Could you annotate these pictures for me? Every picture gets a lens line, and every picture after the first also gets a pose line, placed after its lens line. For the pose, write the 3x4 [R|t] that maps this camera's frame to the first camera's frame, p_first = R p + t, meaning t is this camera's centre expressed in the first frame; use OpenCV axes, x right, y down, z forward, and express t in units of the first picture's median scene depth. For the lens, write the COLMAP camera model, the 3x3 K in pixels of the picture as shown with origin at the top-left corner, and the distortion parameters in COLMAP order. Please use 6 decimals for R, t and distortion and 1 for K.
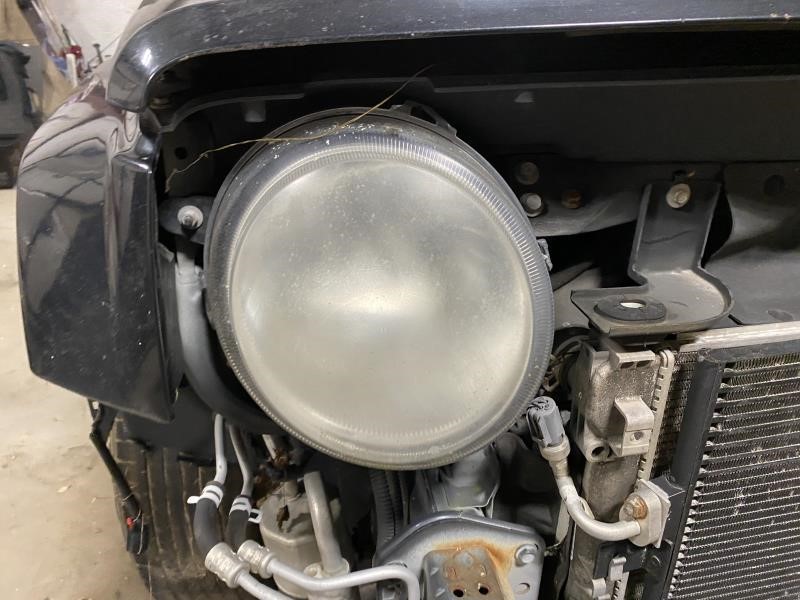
lens RADIAL K [[604.7, 0, 401.0], [0, 604.7, 292.8], [0, 0, 1]] dist [0.029666, -0.020266]
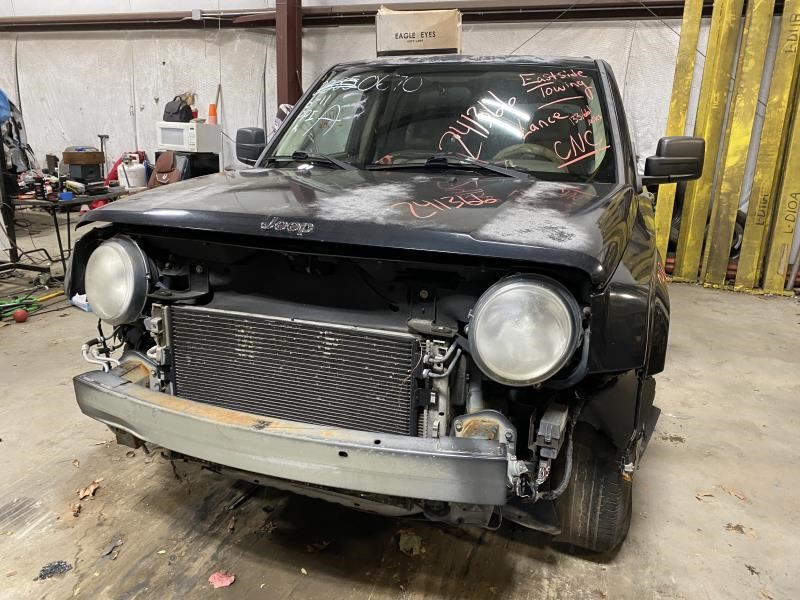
lens RADIAL K [[604.7, 0, 402.4], [0, 604.7, 295.4], [0, 0, 1]] dist [0.029666, -0.020266]
pose [[0.878366, 0.150372, -0.453720, 3.036842], [-0.226933, 0.966617, -0.118969, 0.135421], [0.420683, 0.207462, 0.883168, -1.524244]]
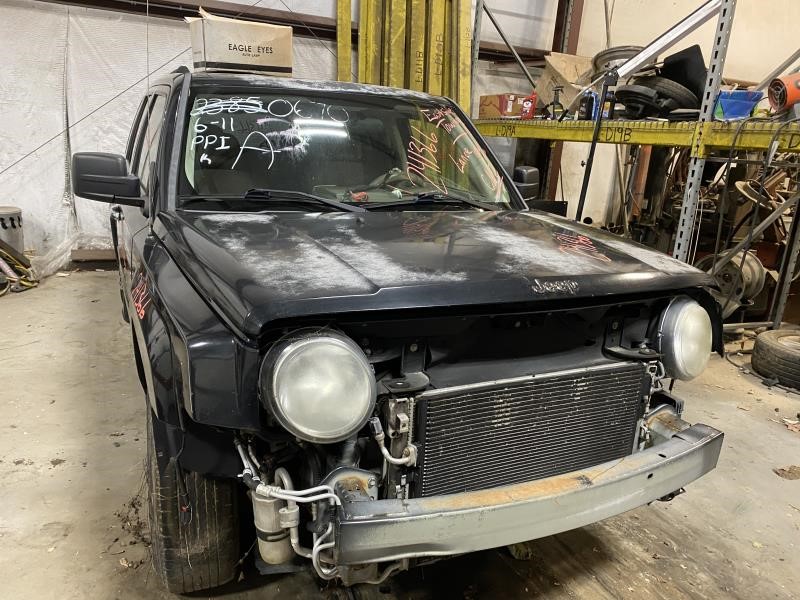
lens RADIAL K [[604.7, 0, 398.1], [0, 604.7, 303.4], [0, 0, 1]] dist [0.029666, -0.020266]
pose [[0.961716, -0.018634, 0.273414, -0.439712], [0.063346, 0.985782, -0.155632, 0.088160], [-0.266627, 0.166993, 0.949222, -1.869782]]
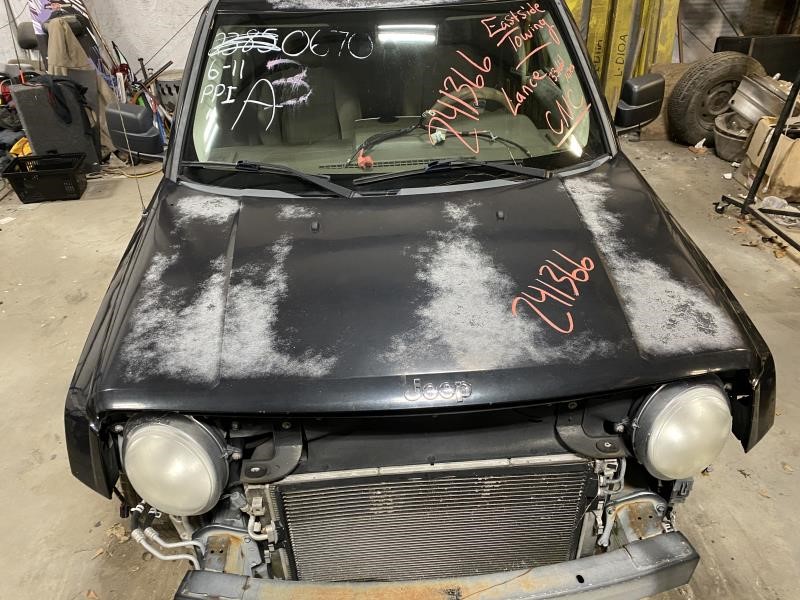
lens RADIAL K [[604.7, 0, 399.9], [0, 604.7, 298.1], [0, 0, 1]] dist [0.029666, -0.020266]
pose [[0.994413, 0.034895, -0.099620, 1.223098], [-0.020571, 0.989746, 0.141347, -1.133414], [0.103531, -0.138508, 0.984935, -1.600566]]
